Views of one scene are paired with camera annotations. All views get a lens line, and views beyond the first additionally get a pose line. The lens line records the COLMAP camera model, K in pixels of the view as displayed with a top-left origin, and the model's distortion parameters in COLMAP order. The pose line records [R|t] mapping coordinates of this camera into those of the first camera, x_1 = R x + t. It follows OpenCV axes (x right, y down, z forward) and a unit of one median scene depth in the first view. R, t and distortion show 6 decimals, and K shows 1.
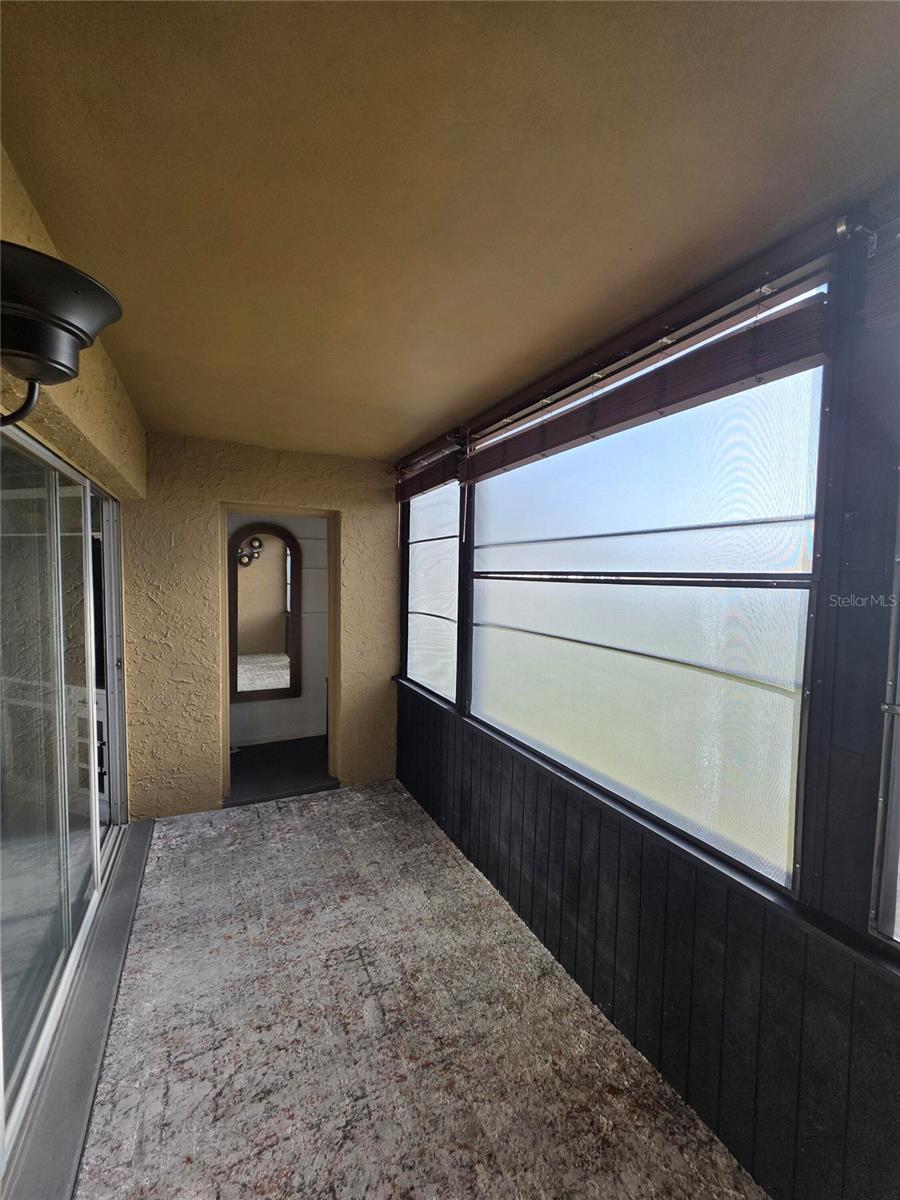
lens RADIAL K [[480.6, 0, 450.7], [0, 480.6, 598.8], [0, 0, 1]] dist [0.004199, -0.000753]
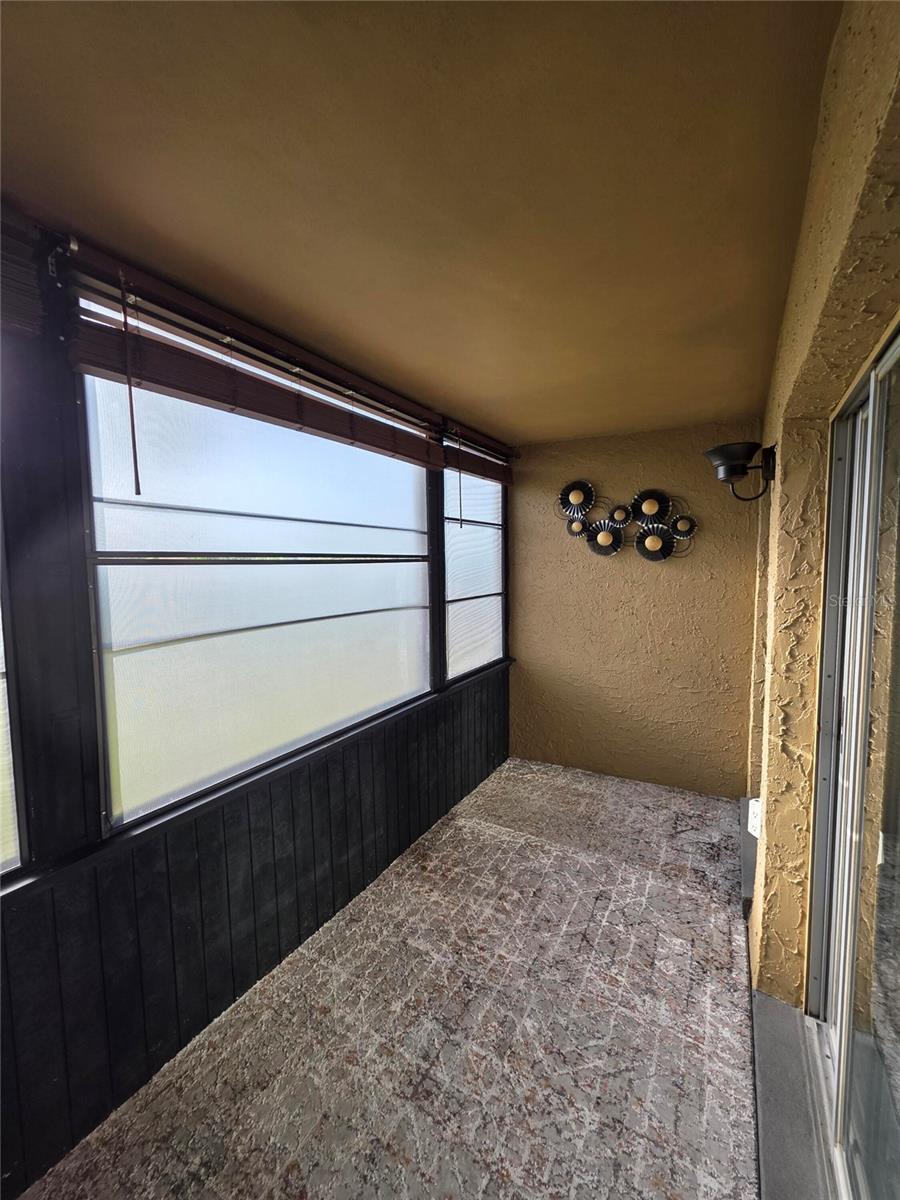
lens RADIAL K [[480.6, 0, 450.1], [0, 480.6, 602.5], [0, 0, 1]] dist [0.004199, -0.000753]
pose [[-0.547140, -0.093020, 0.831857, -0.774927], [0.029804, 0.991011, 0.130421, -0.076972], [-0.836511, 0.096151, -0.539449, 1.329335]]
